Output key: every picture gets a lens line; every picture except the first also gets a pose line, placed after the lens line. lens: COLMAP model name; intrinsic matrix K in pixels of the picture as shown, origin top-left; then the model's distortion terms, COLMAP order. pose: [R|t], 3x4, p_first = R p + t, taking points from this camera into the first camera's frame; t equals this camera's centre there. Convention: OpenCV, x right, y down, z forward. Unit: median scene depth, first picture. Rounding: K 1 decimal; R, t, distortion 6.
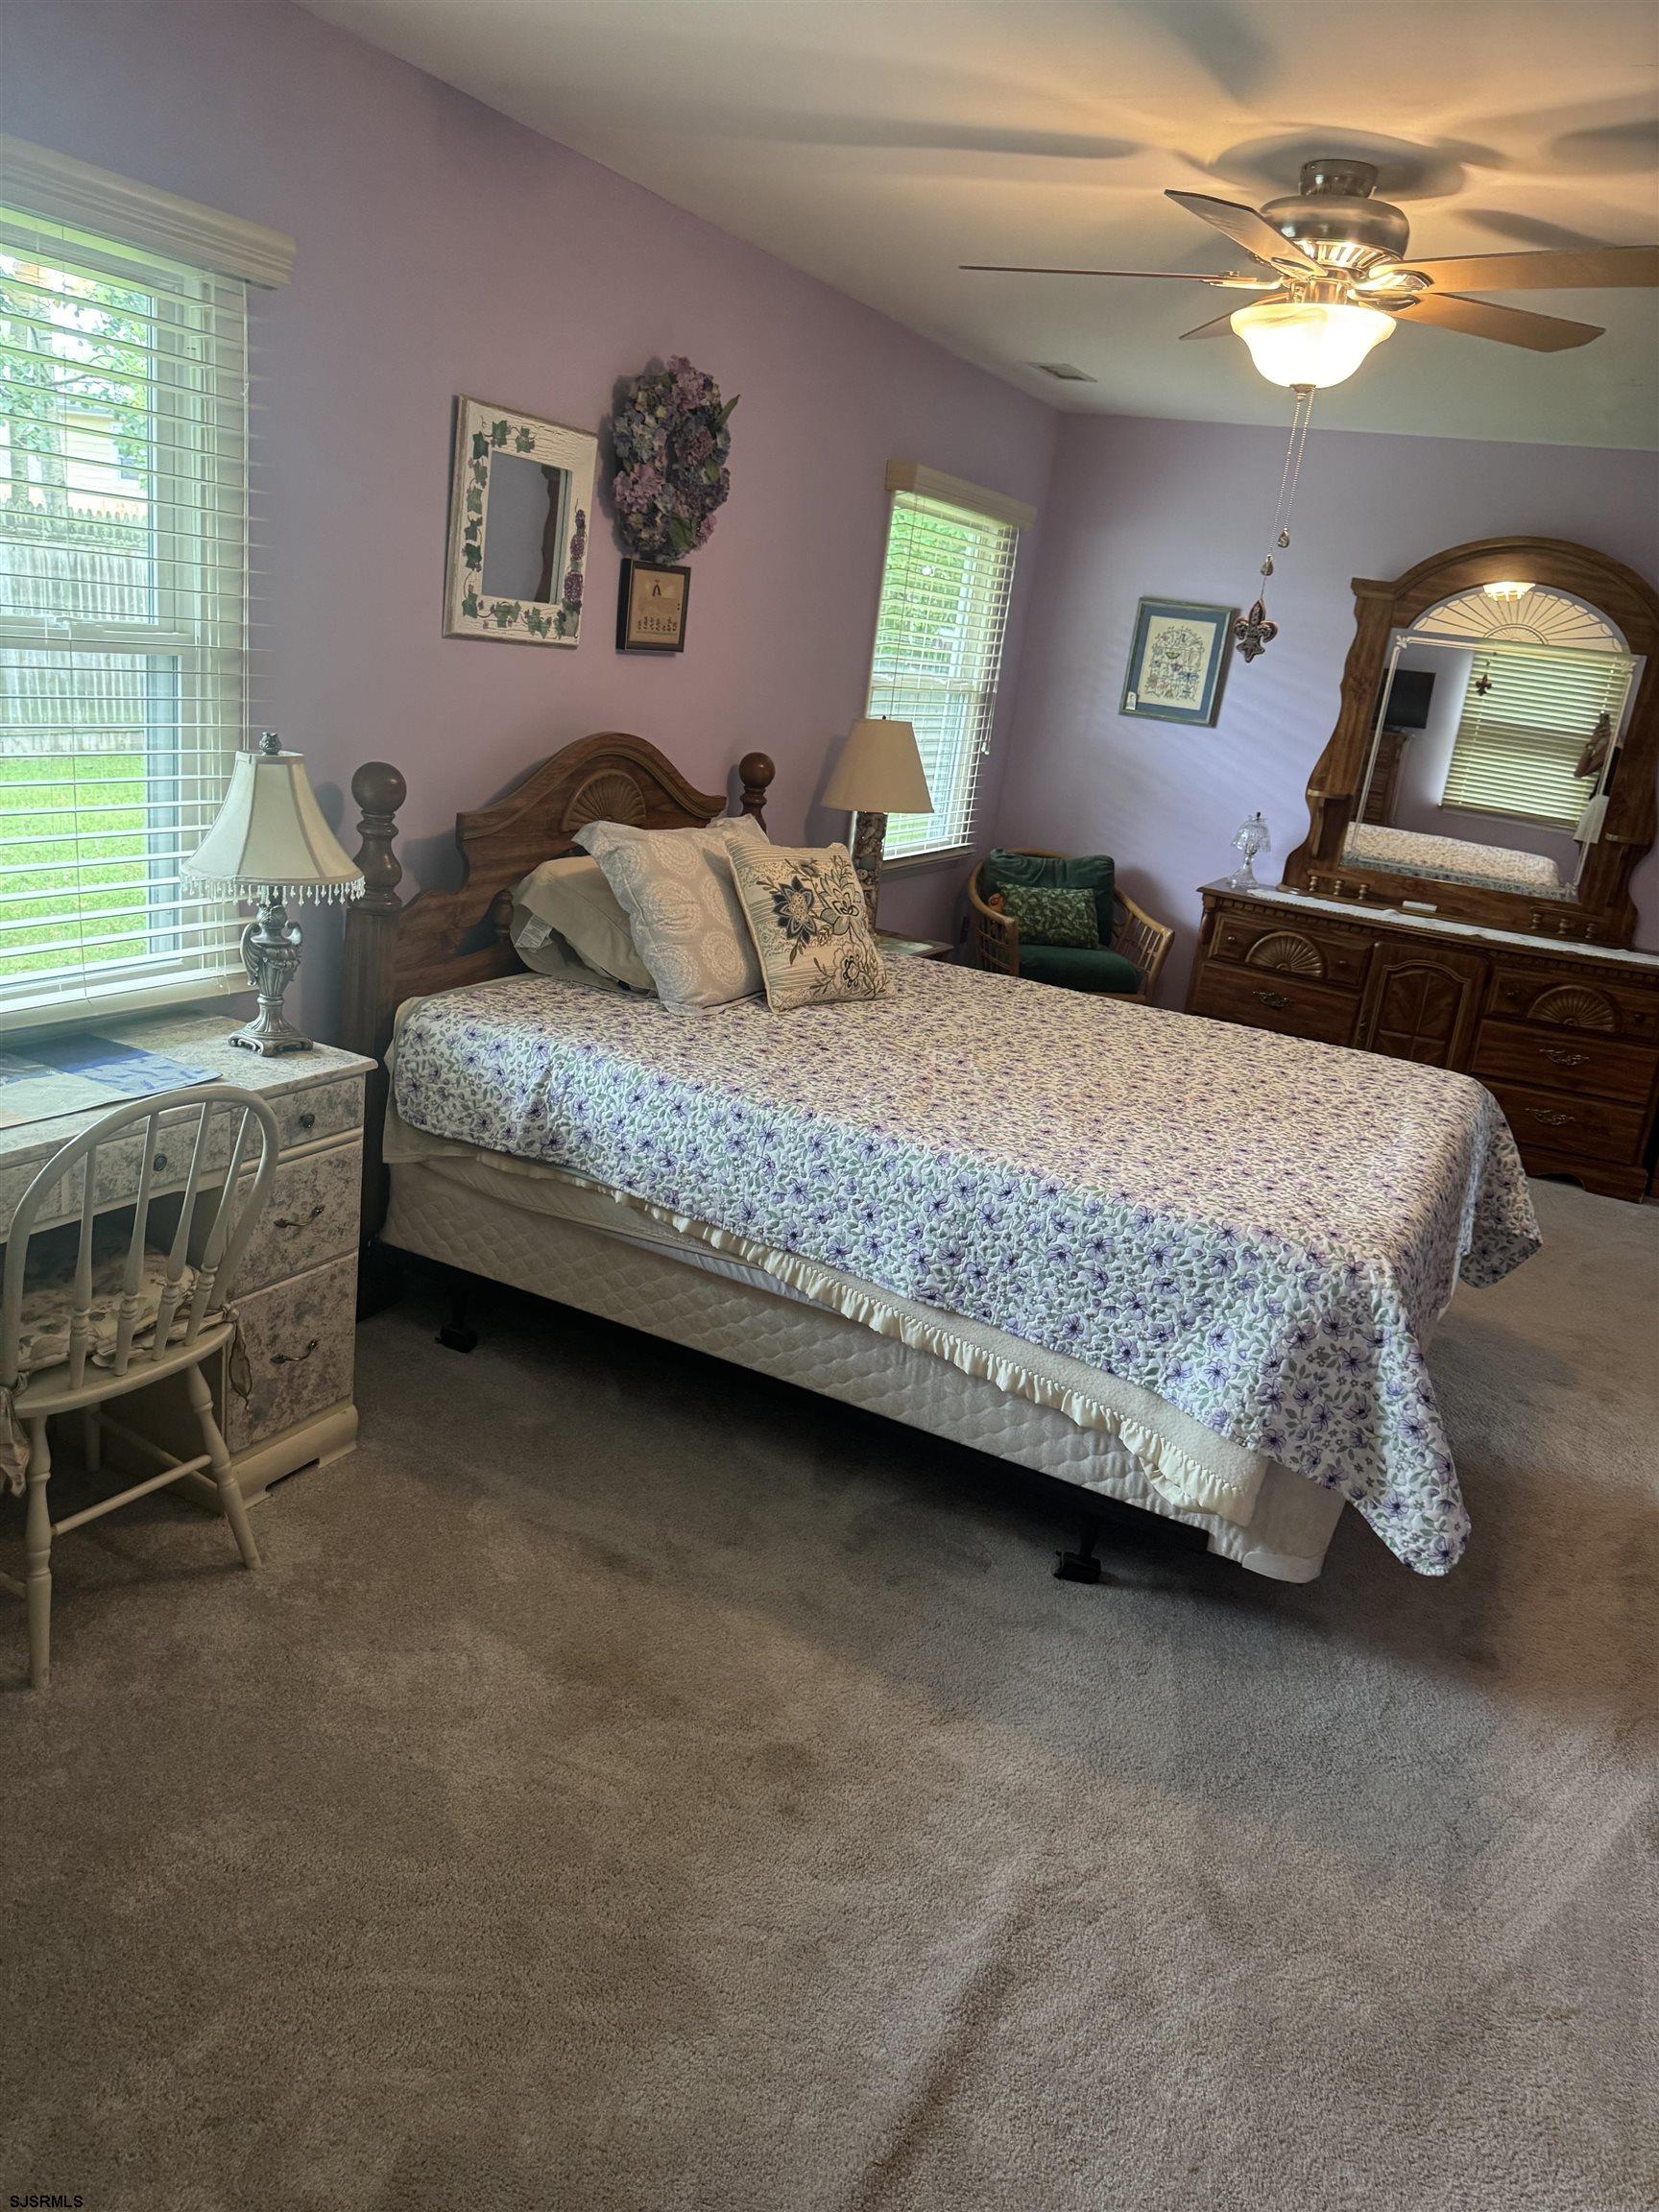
lens RADIAL K [[1561.1, 0, 829.5], [0, 1561.1, 1106.0], [0, 0, 1]] dist [0.015632, -0.010042]
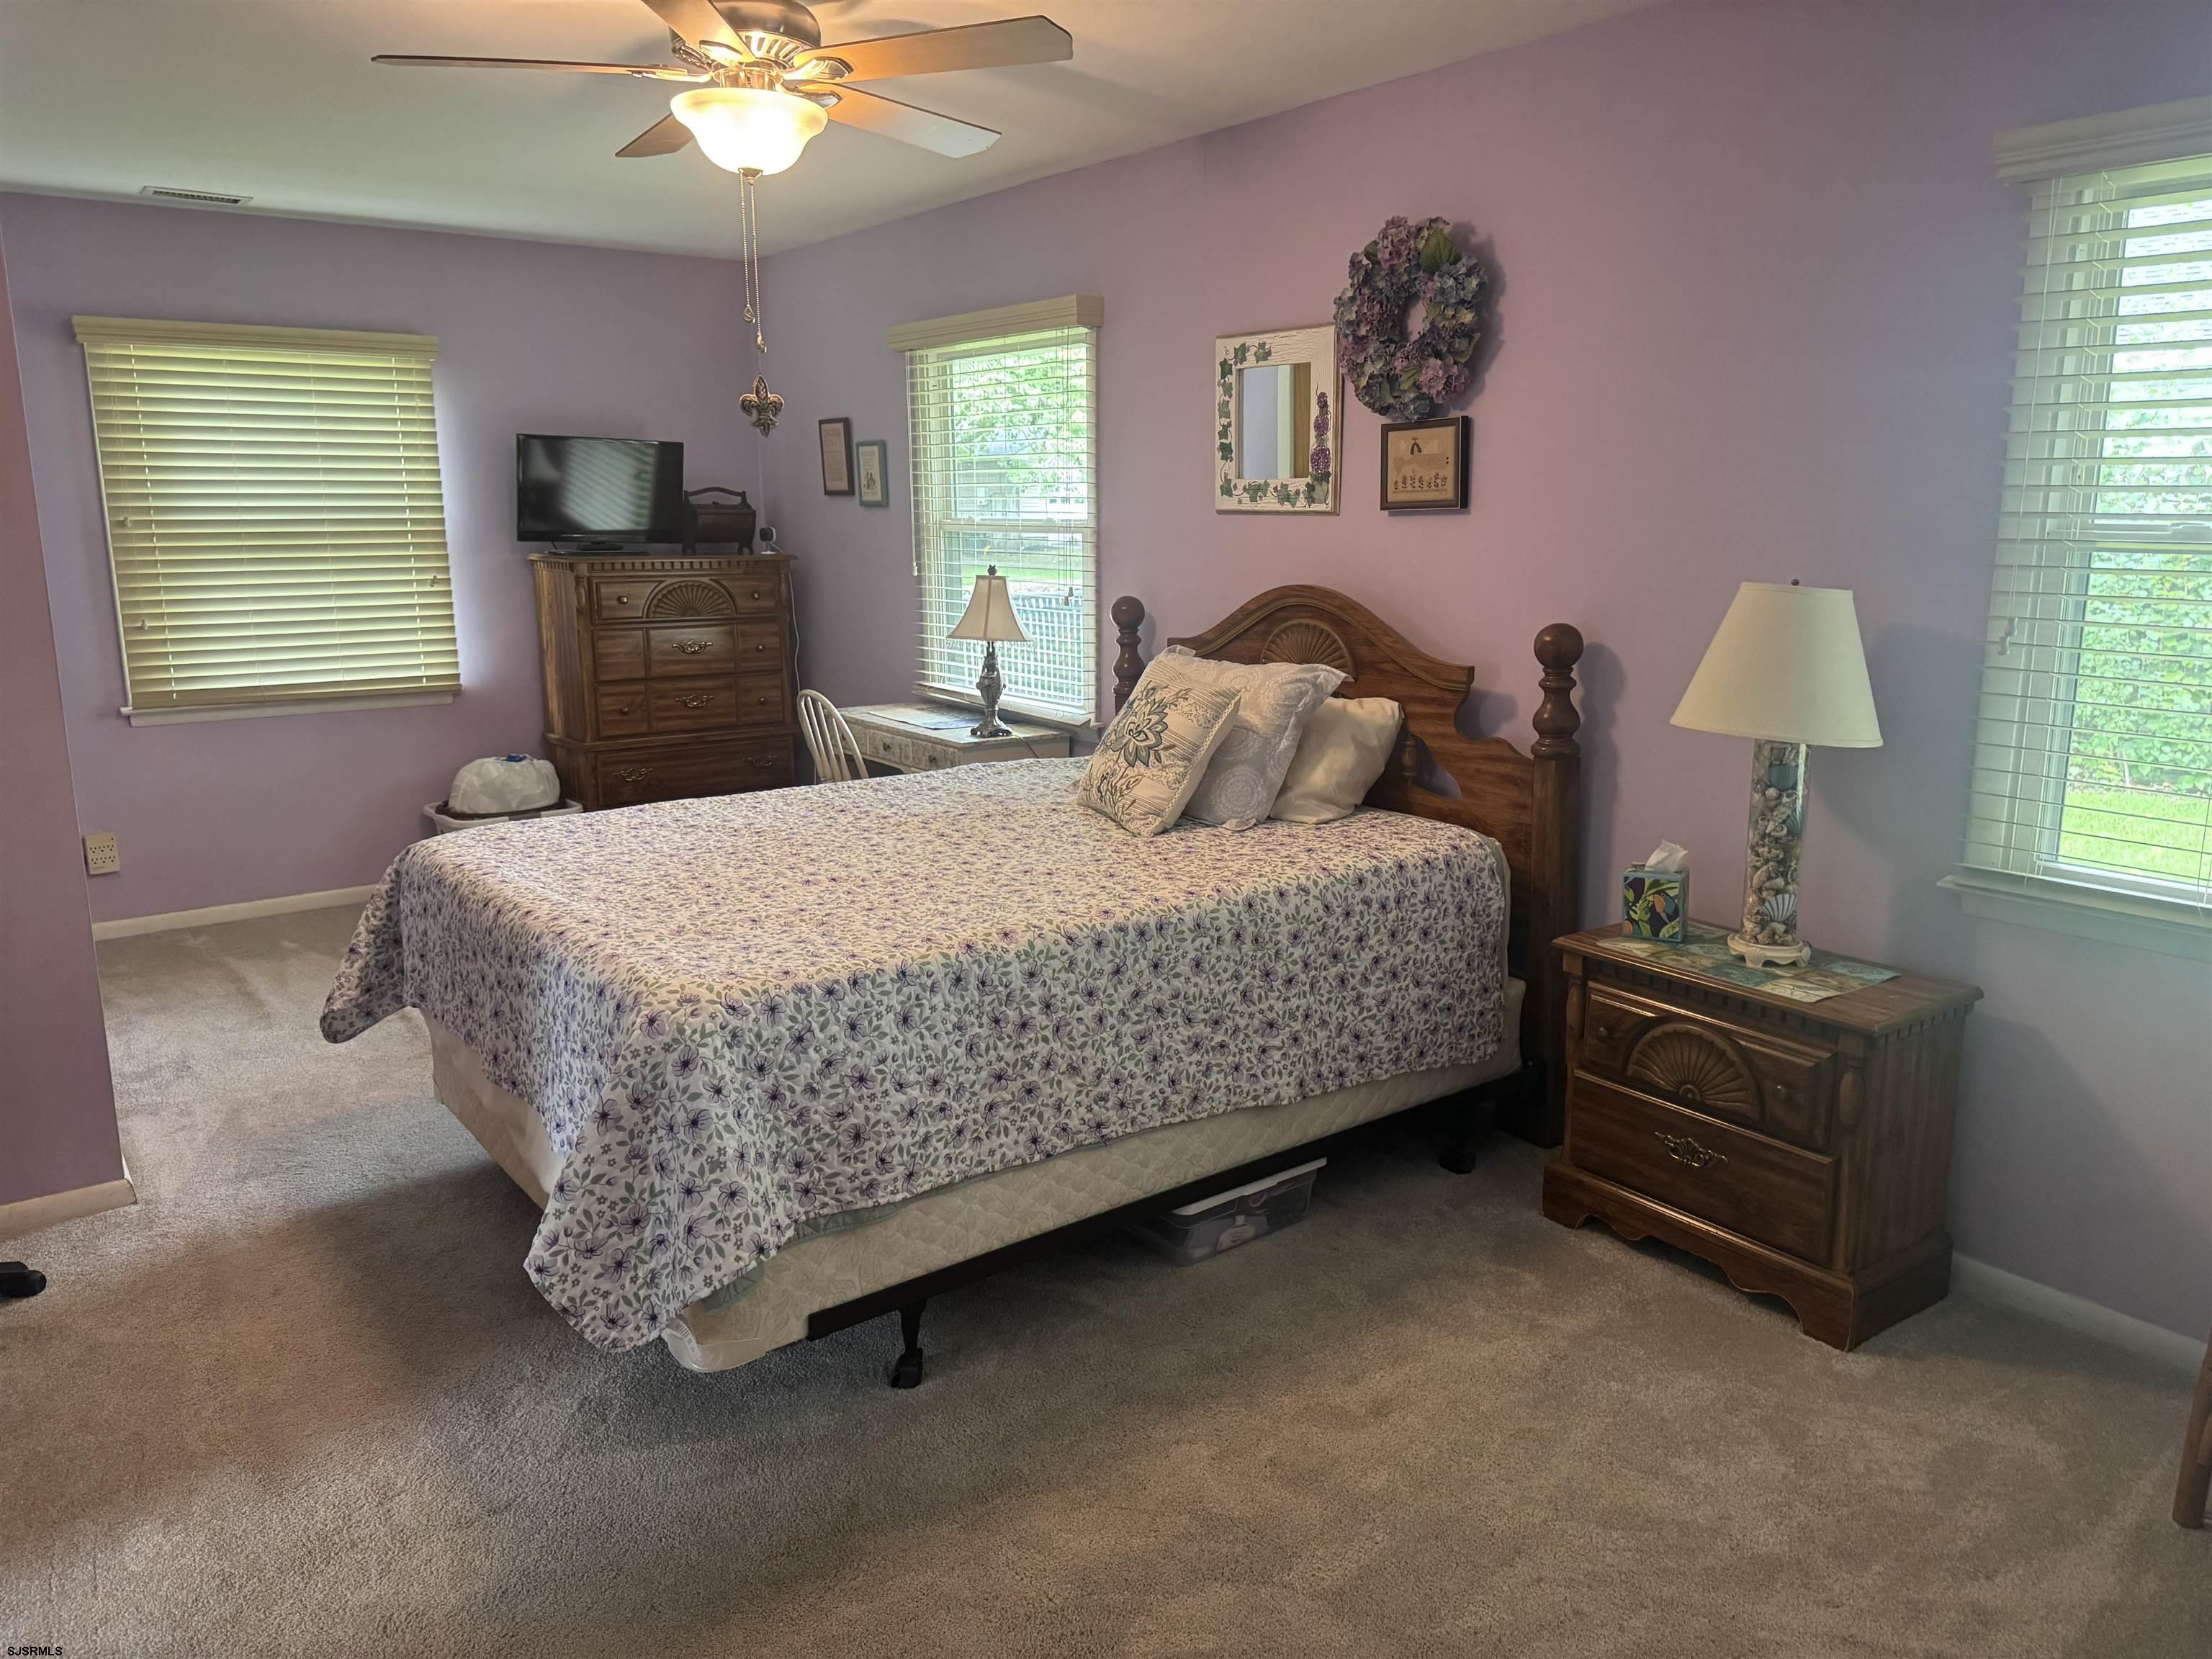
lens RADIAL K [[1561.1, 0, 1149.0], [0, 1561.1, 827.5], [0, 0, 1]] dist [0.015632, -0.010042]
pose [[-0.406510, 0.074555, -0.910599, 0.951717], [-0.301836, 0.929747, 0.210869, -0.297311], [0.862348, 0.360572, -0.355448, 1.436496]]
